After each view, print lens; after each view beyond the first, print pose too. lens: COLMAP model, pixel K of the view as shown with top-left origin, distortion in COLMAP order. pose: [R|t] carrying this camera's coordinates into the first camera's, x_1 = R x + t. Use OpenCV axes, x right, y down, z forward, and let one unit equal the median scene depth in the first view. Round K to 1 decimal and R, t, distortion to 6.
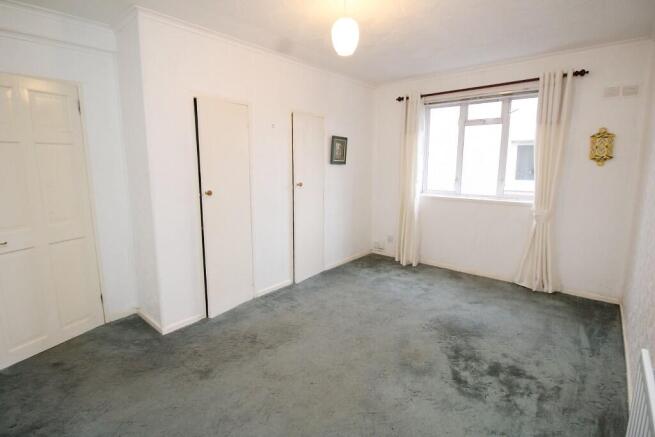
lens RADIAL K [[317.2, 0, 317.0], [0, 317.2, 212.3], [0, 0, 1]] dist [-0.002657, -0.000970]
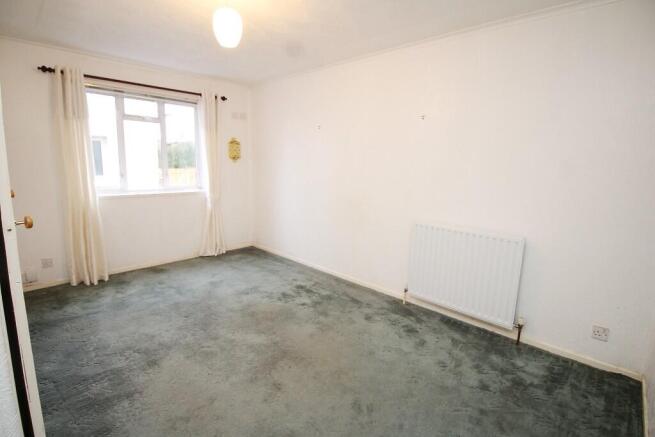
lens RADIAL K [[317.2, 0, 317.0], [0, 317.2, 212.3], [0, 0, 1]] dist [-0.002657, -0.000970]
pose [[0.058689, -0.152157, 0.986612, -0.536705], [0.135769, 0.980349, 0.143115, -0.059901], [-0.989001, 0.125552, 0.078194, 0.417494]]
